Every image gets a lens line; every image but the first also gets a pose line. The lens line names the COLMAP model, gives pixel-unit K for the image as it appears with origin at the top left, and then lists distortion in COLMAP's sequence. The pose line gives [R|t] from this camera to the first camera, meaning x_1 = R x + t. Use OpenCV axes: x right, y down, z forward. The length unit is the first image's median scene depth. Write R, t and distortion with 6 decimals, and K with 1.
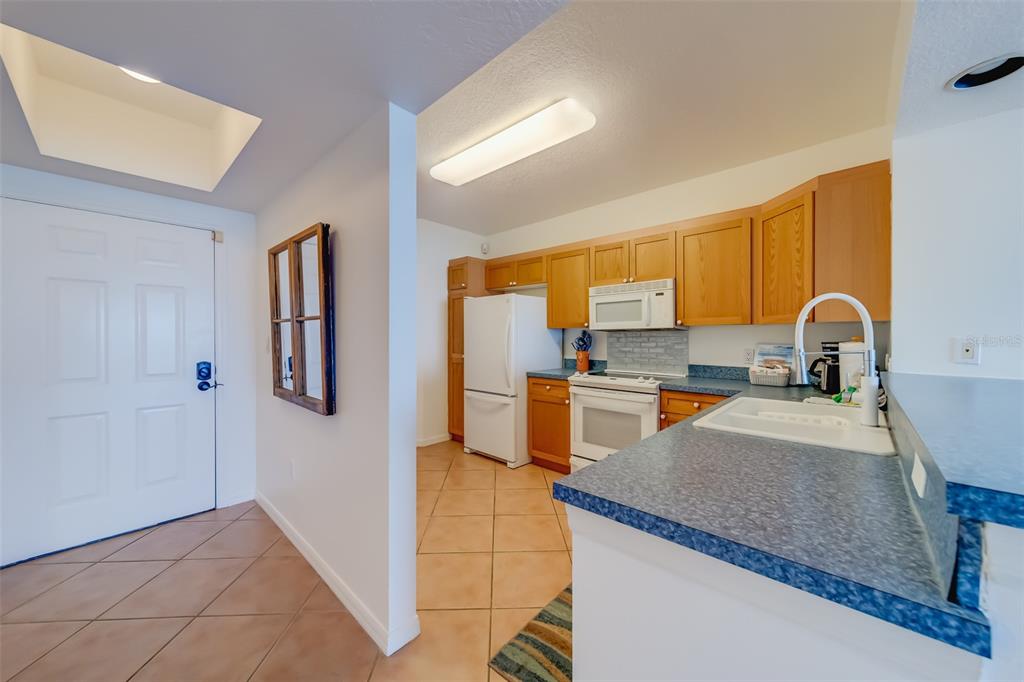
lens RADIAL K [[360.6, 0, 511.5], [0, 360.6, 337.0], [0, 0, 1]] dist [0.007643, -0.001074]
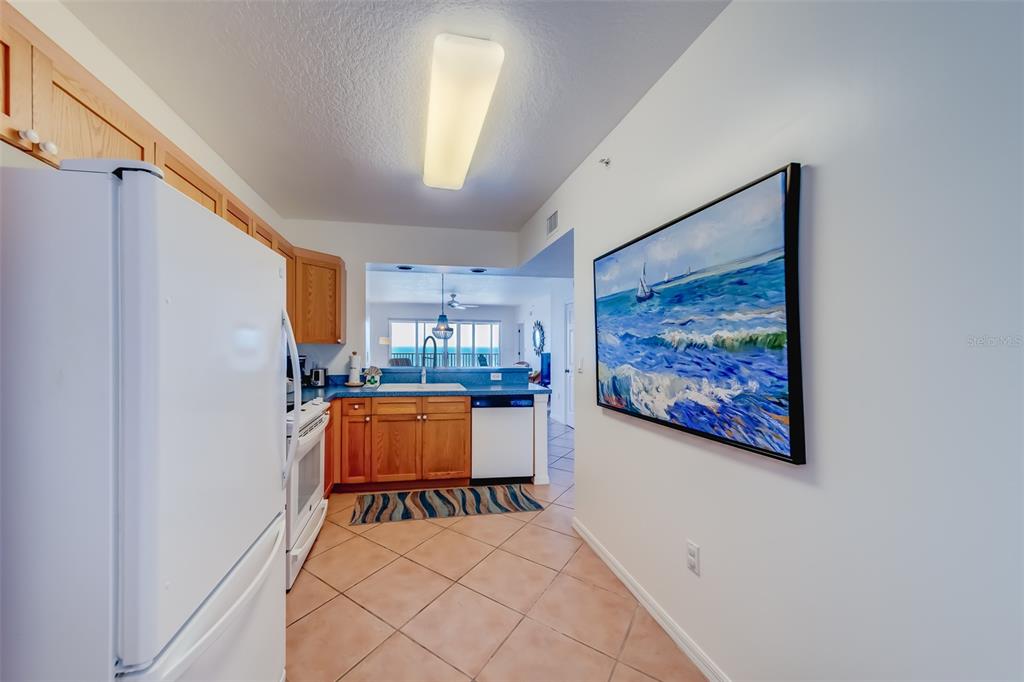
lens RADIAL K [[378.7, 0, 482.3], [0, 378.7, 349.7], [0, 0, 1]] dist [0.005230, -0.000874]
pose [[-0.803281, -0.009676, 0.595522, -0.559174], [-0.003073, 0.999922, 0.012103, -0.028618], [-0.595592, 0.007892, -0.803248, 1.546793]]
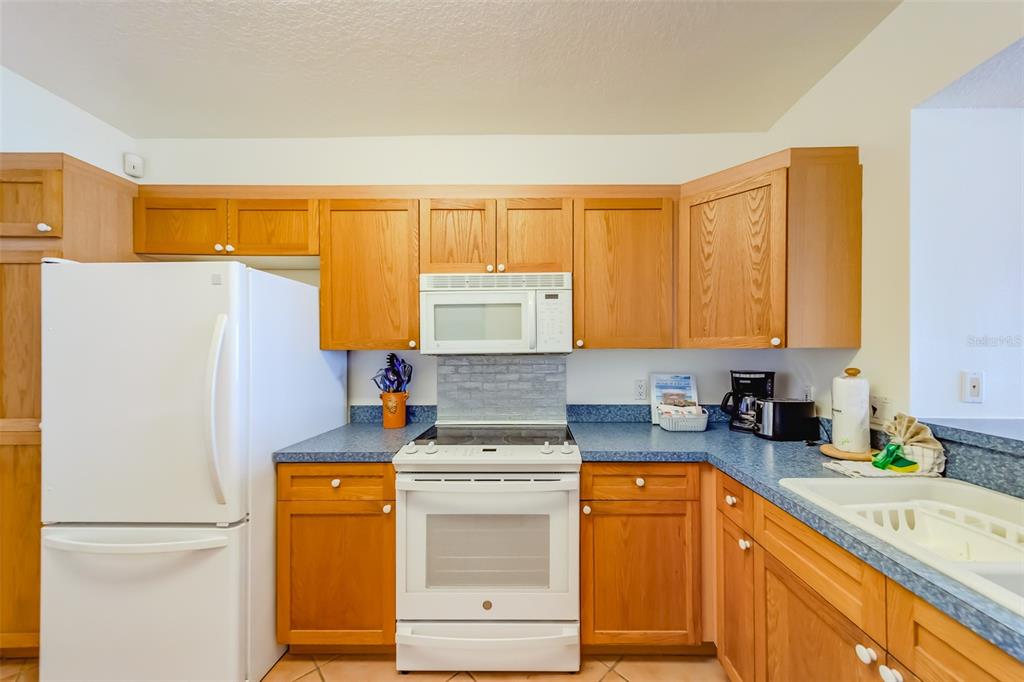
lens RADIAL K [[360.6, 0, 525.4], [0, 360.6, 351.7], [0, 0, 1]] dist [0.007643, -0.001074]
pose [[0.742057, -0.001244, 0.670336, -0.031629], [0.004633, 0.999984, -0.003273, -0.025849], [-0.670321, 0.005534, 0.742051, 0.626873]]
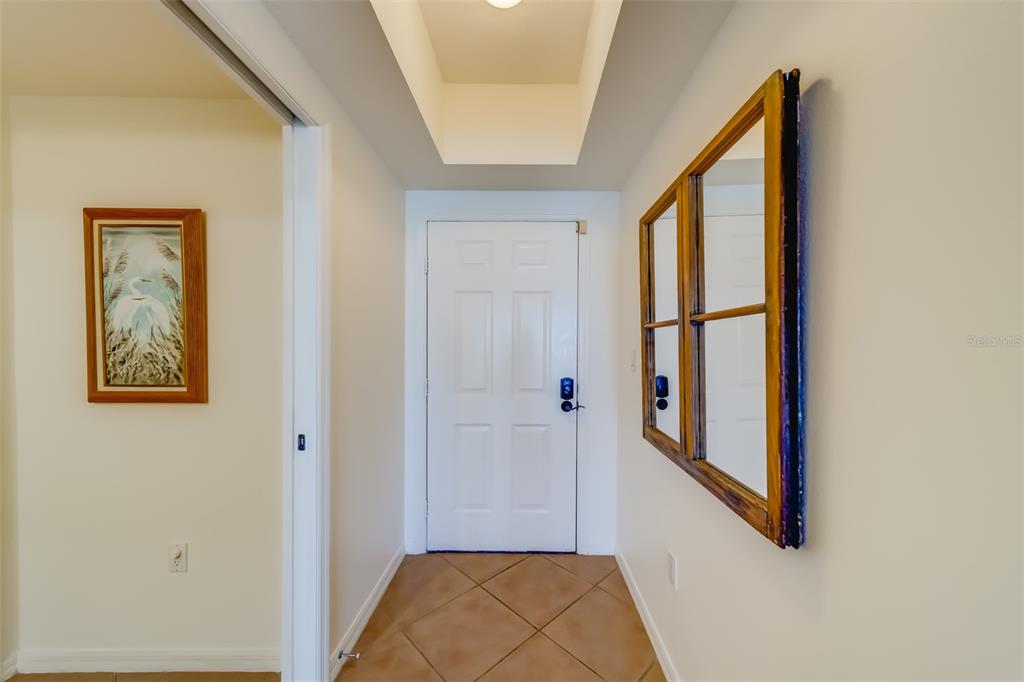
lens RADIAL K [[360.6, 0, 538.7], [0, 360.6, 352.2], [0, 0, 1]] dist [0.007643, -0.001074]
pose [[0.697257, 0.017498, -0.716607, -0.284457], [-0.010911, 0.999845, 0.013798, -0.002906], [0.716738, -0.001802, 0.697341, 0.355911]]
